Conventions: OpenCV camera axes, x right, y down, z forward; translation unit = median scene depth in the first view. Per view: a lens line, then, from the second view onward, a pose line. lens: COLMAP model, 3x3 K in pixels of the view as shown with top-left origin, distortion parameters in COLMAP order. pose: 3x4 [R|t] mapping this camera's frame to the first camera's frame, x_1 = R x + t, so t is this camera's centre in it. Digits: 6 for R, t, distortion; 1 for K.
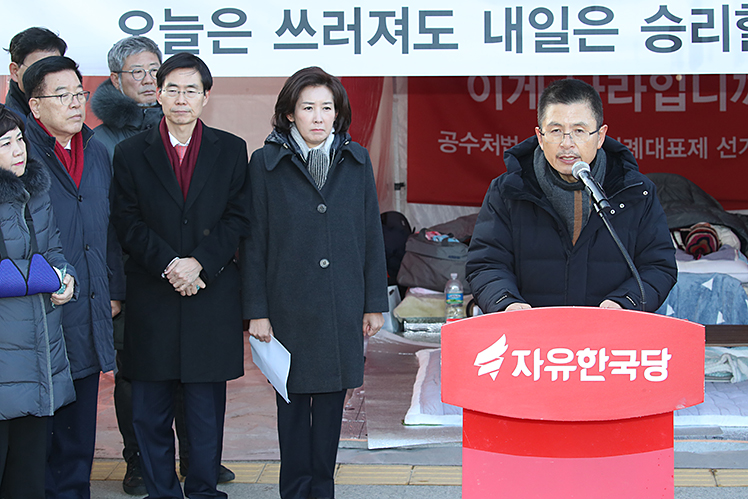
lens RADIAL K [[2199.9, 0, 380.6], [0, 2199.9, 250.5], [0, 0, 1]] dist [-0.208587, 0.000000]
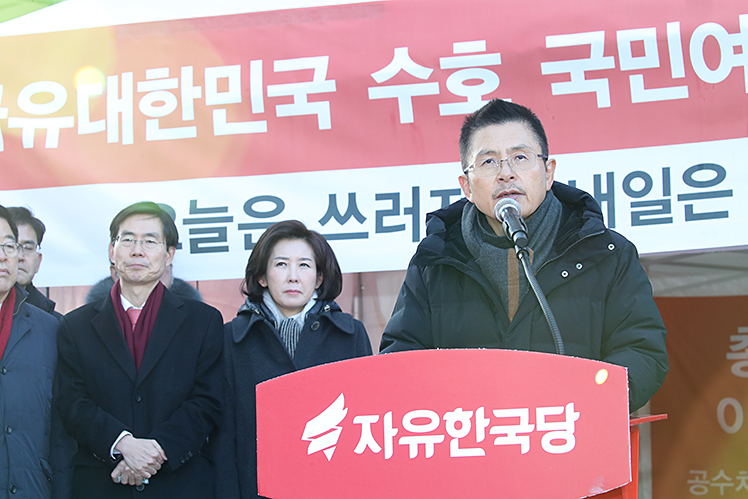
lens RADIAL K [[2199.9, 0, 371.1], [0, 2199.9, 251.5], [0, 0, 1]] dist [-0.208587, 0.000000]
pose [[0.975212, -0.047992, -0.216004, 0.150389], [-0.006121, 0.969971, -0.243142, 0.113116], [0.221186, 0.238437, 0.945634, 0.229064]]
